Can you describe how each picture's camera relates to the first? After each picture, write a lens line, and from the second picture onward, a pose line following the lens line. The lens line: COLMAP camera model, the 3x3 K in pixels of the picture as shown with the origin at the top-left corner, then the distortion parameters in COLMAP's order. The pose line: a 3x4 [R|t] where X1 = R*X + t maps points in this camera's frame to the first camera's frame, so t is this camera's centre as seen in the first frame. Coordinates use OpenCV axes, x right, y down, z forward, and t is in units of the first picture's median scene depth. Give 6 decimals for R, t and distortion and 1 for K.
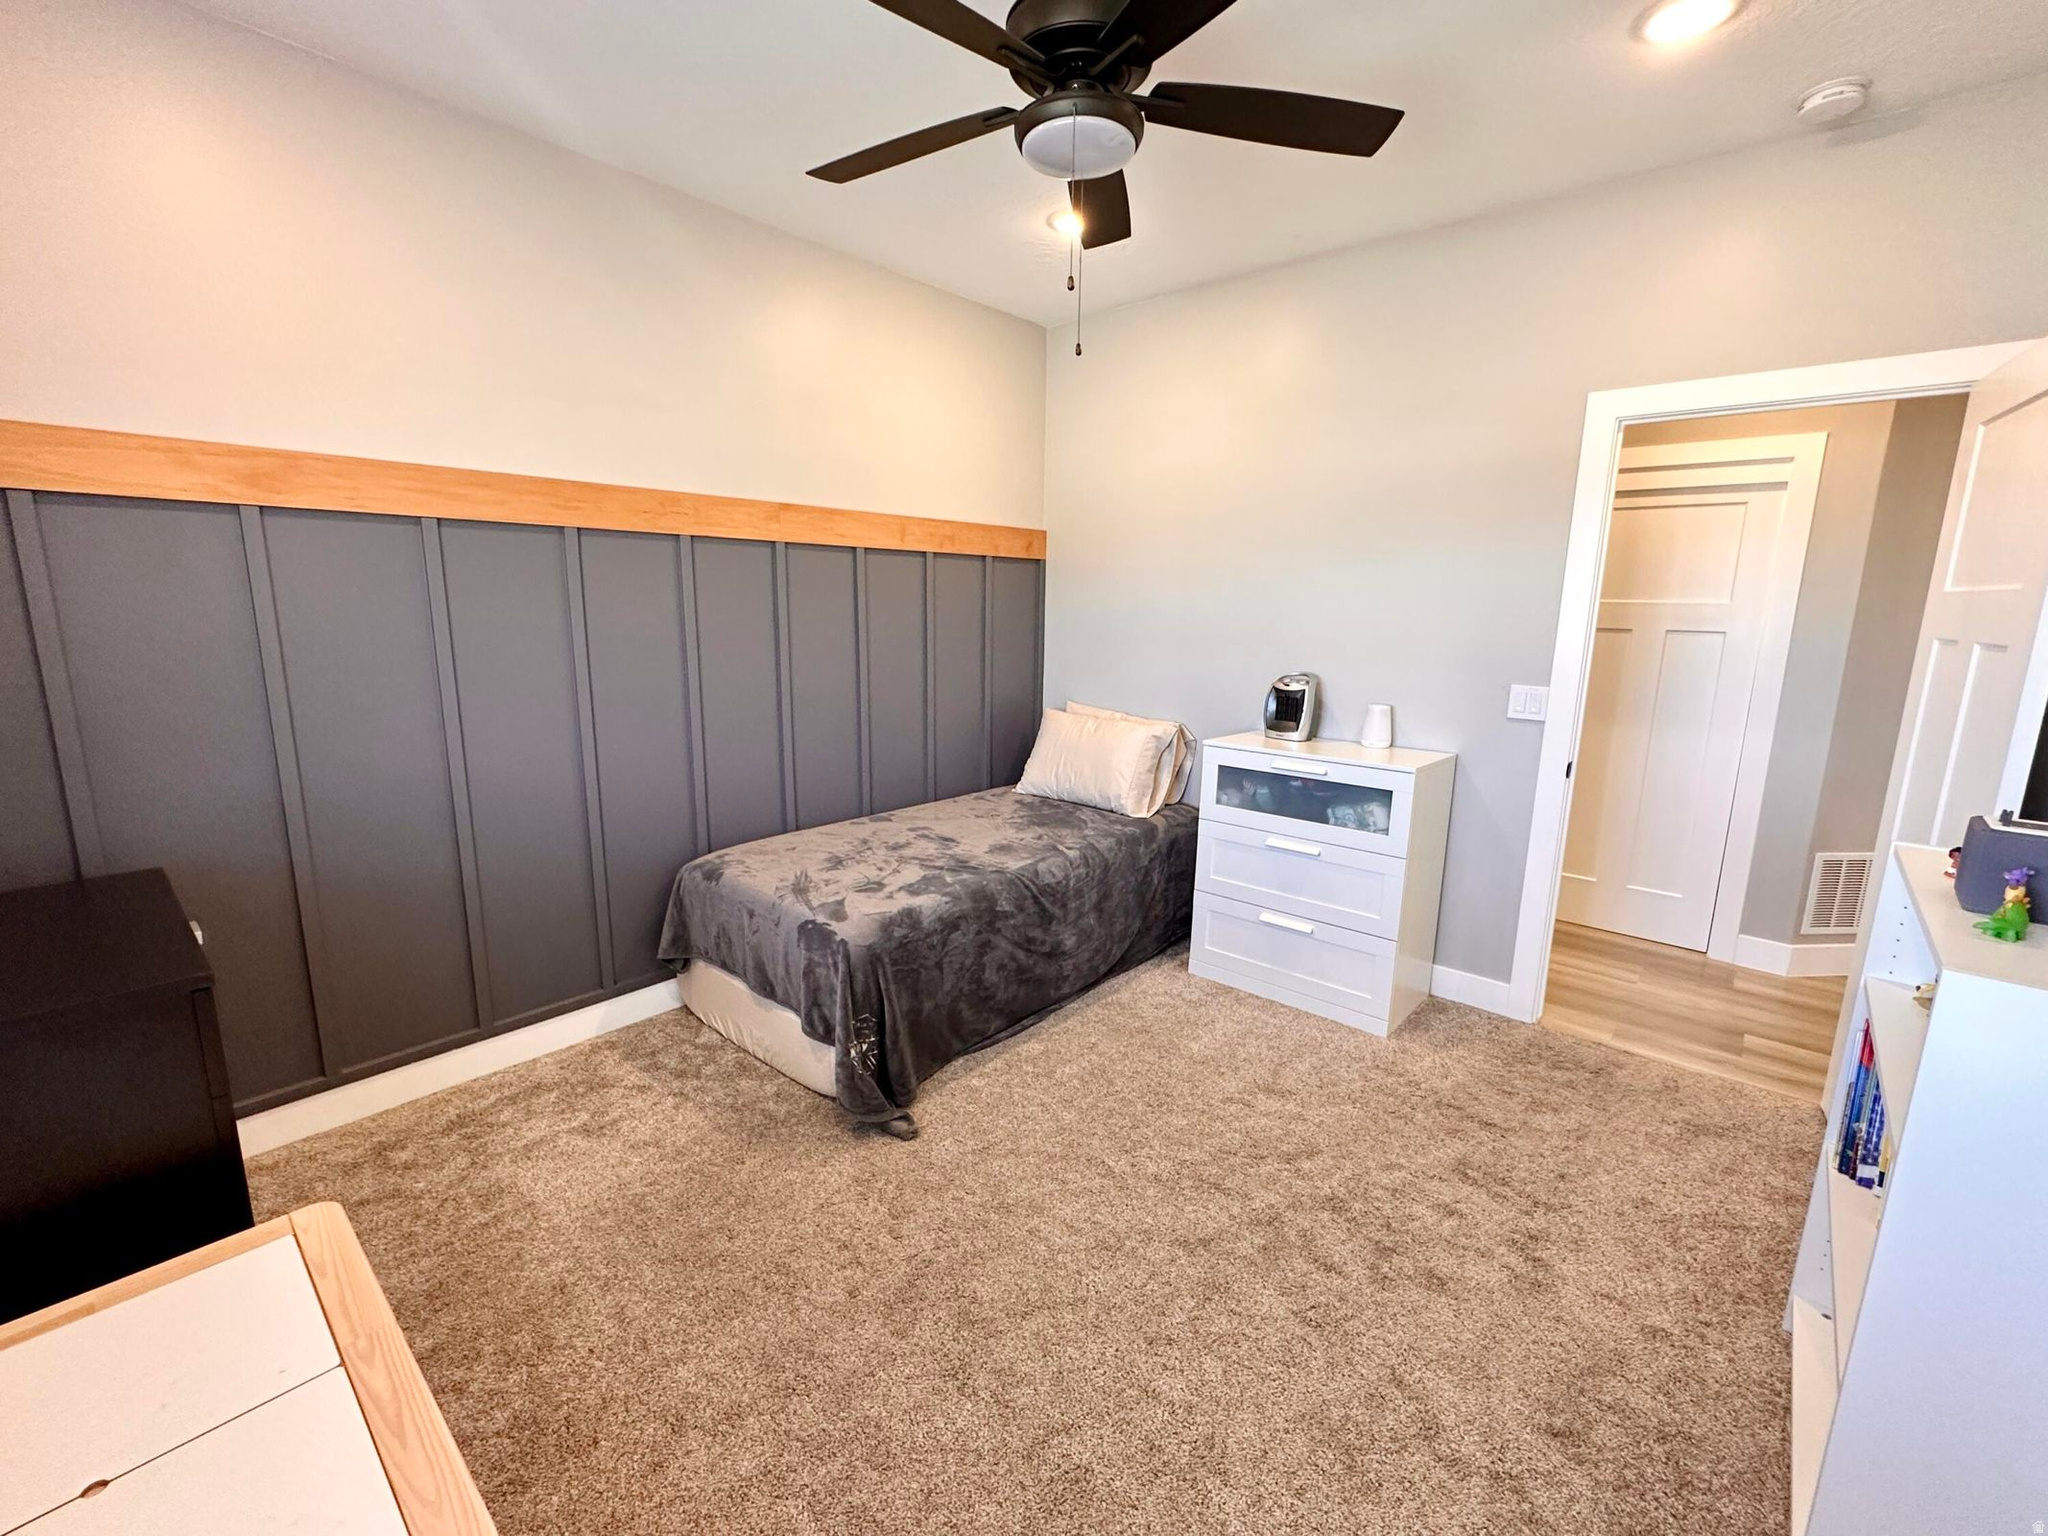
lens RADIAL K [[826.0, 0, 1039.1], [0, 826.0, 768.2], [0, 0, 1]] dist [0.002802, 0.000245]
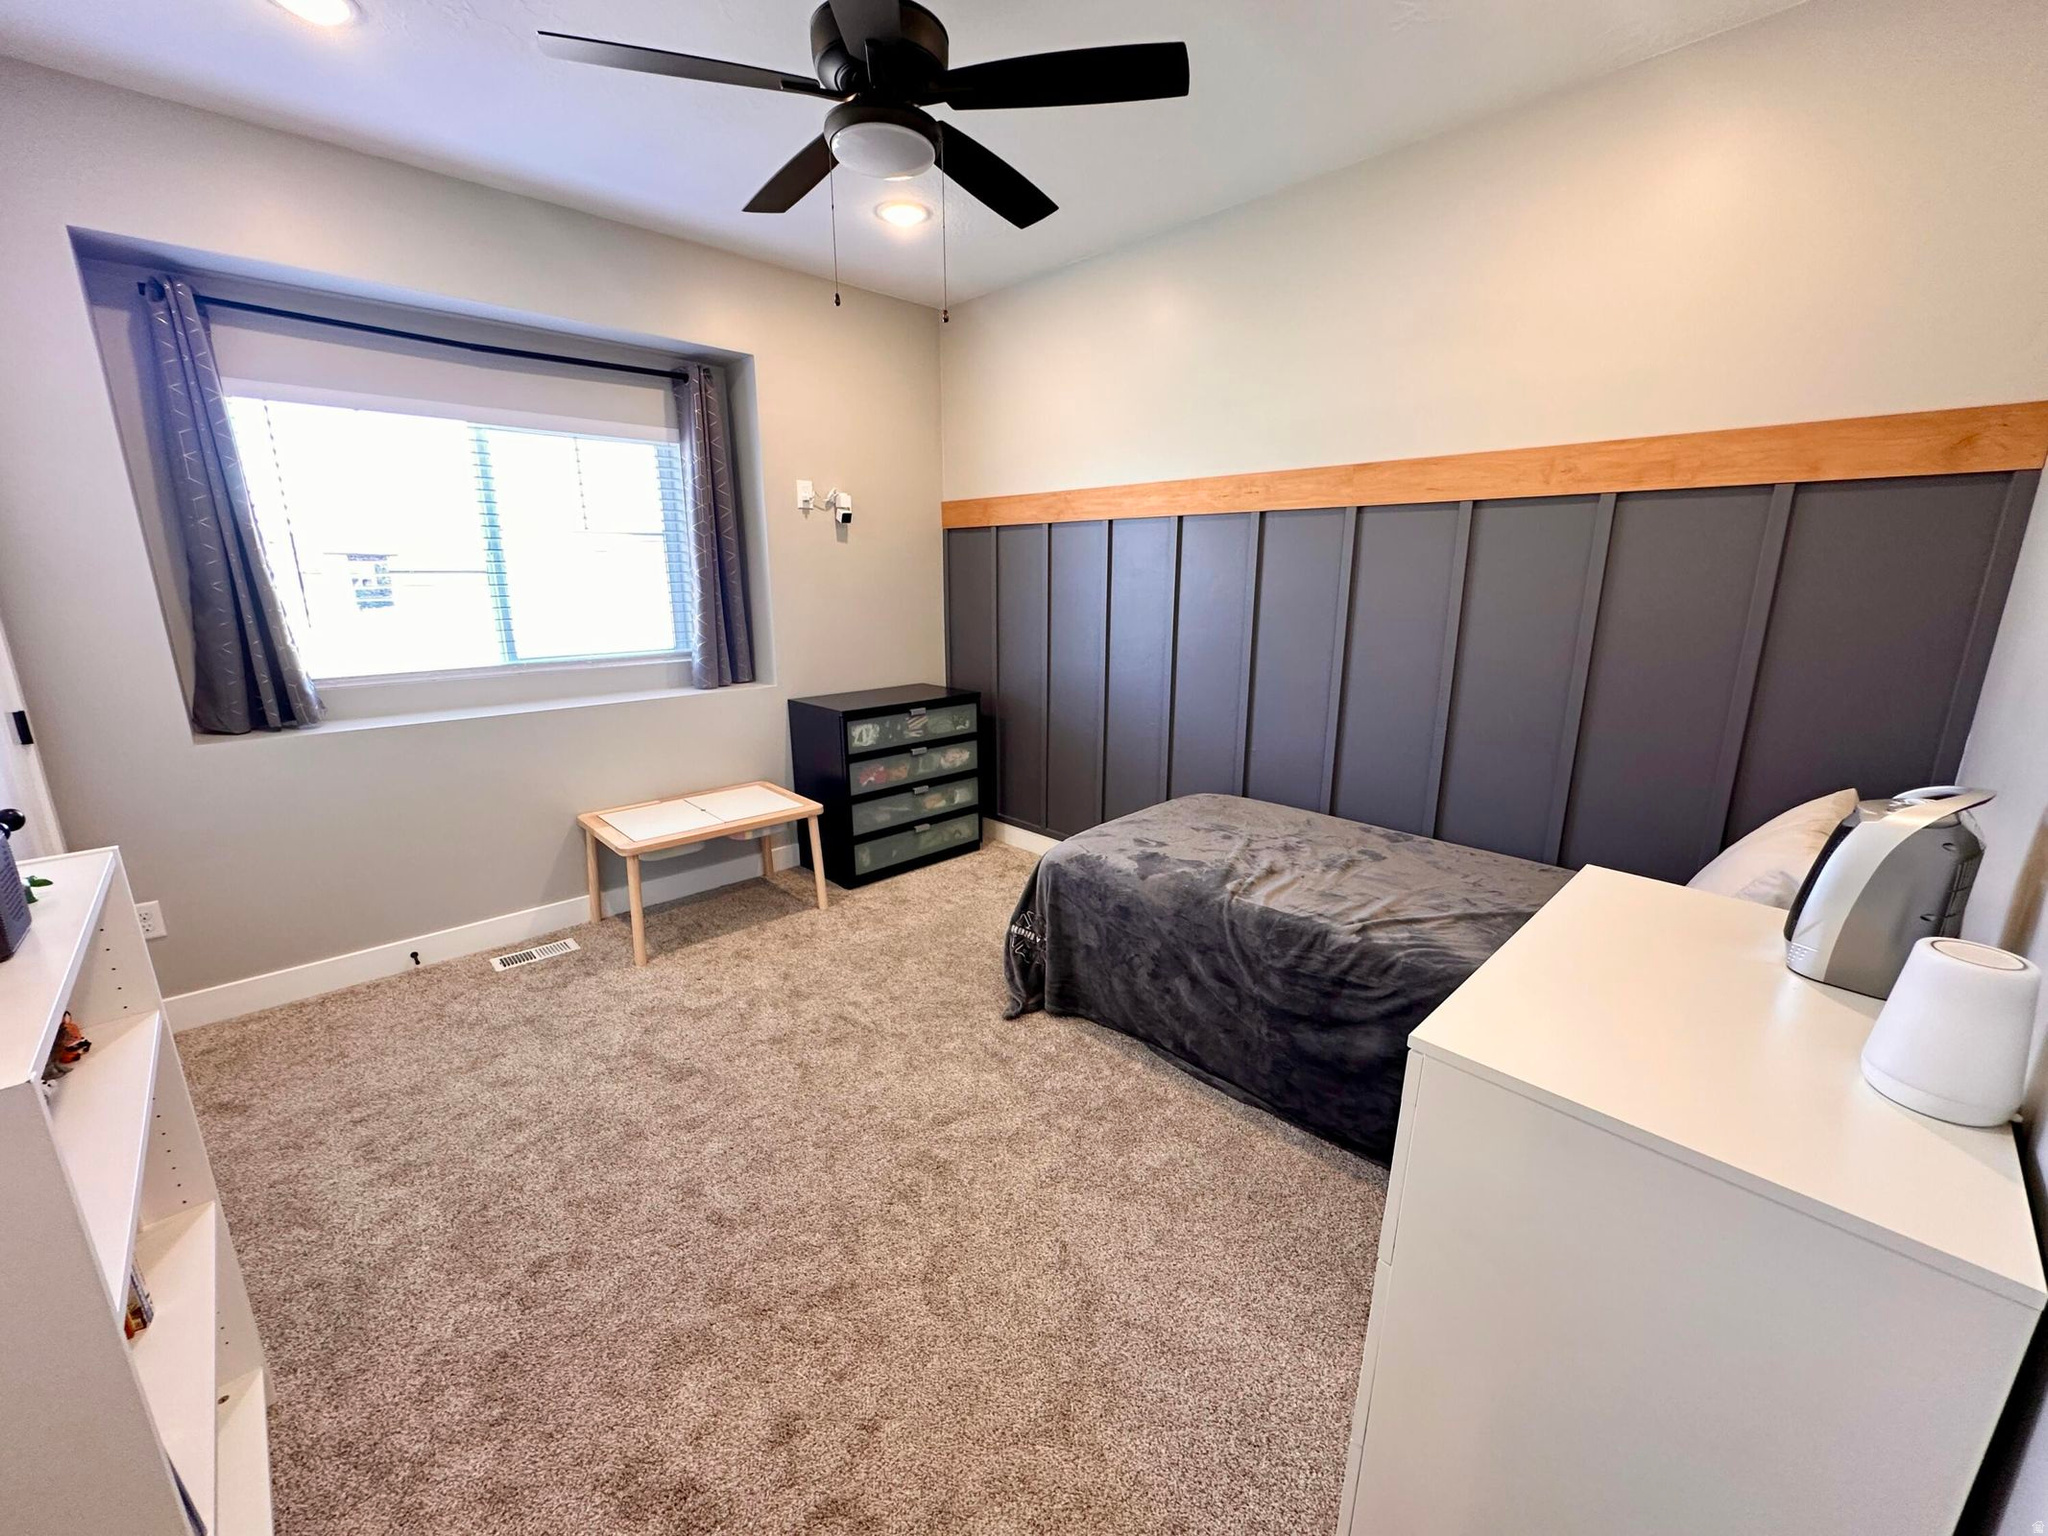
lens RADIAL K [[826.0, 0, 1039.0], [0, 826.0, 764.4], [0, 0, 1]] dist [0.002802, 0.000245]
pose [[-0.073324, 0.218751, -0.973022, 0.657655], [-0.199778, 0.952651, 0.229226, -0.133096], [0.977094, 0.211196, -0.026150, 0.705781]]
